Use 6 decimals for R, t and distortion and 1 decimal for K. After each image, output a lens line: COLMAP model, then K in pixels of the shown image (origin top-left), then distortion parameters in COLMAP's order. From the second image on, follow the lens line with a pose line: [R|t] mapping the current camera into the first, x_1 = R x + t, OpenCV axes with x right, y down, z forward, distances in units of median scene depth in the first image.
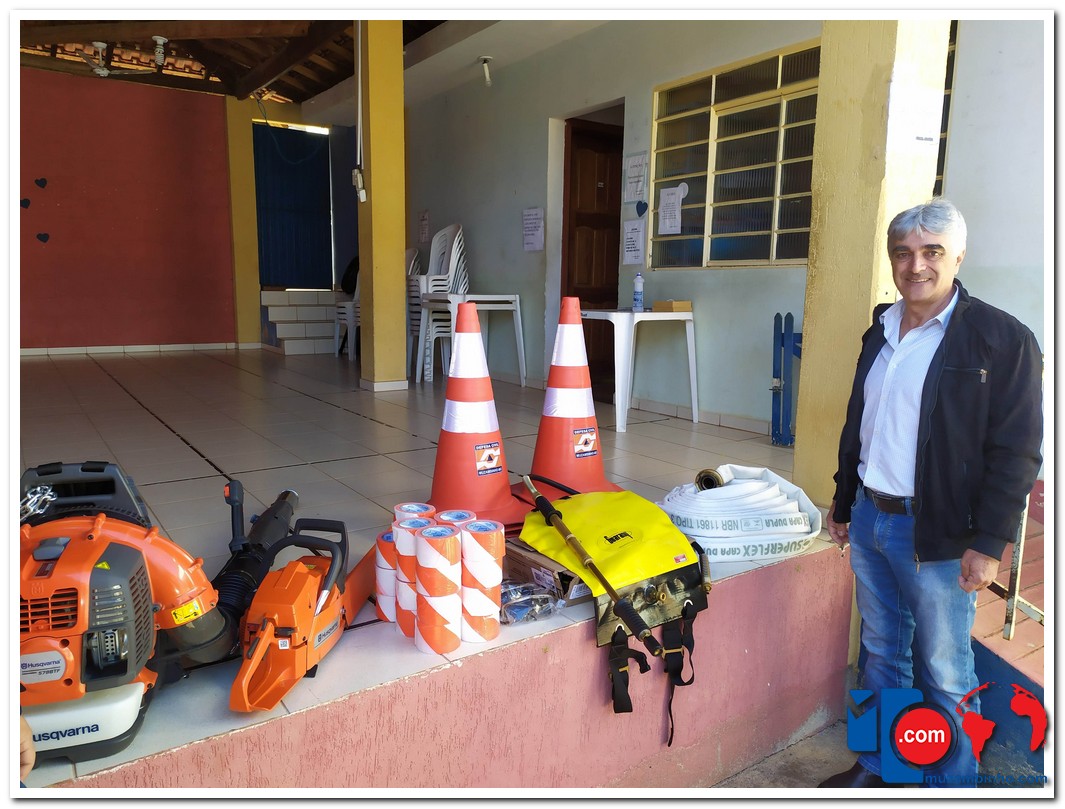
lens RADIAL K [[774.7, 0, 534.8], [0, 774.7, 396.2], [0, 0, 1]] dist [0.047962, -0.045134]
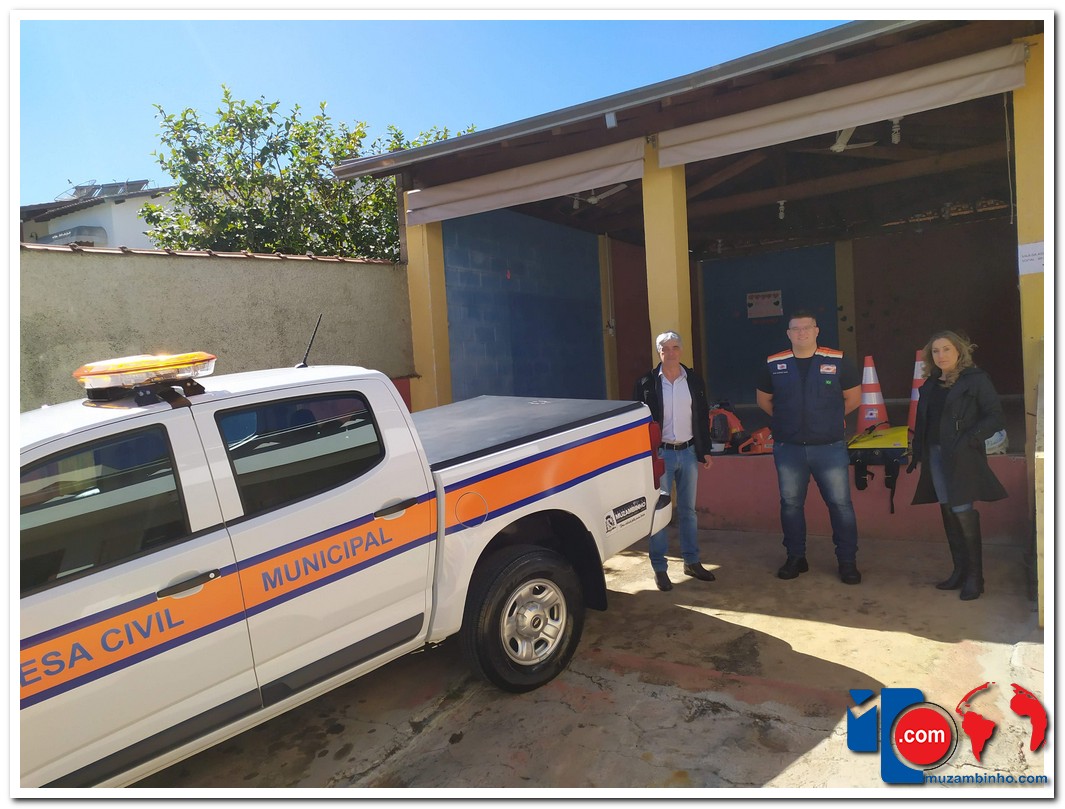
lens RADIAL K [[774.7, 0, 536.3], [0, 774.7, 400.0], [0, 0, 1]] dist [0.047962, -0.045134]
pose [[0.390603, -0.019820, -0.920346, 1.984971], [-0.067187, 0.996488, -0.049974, 0.248252], [0.918104, 0.081356, 0.387900, -1.096247]]
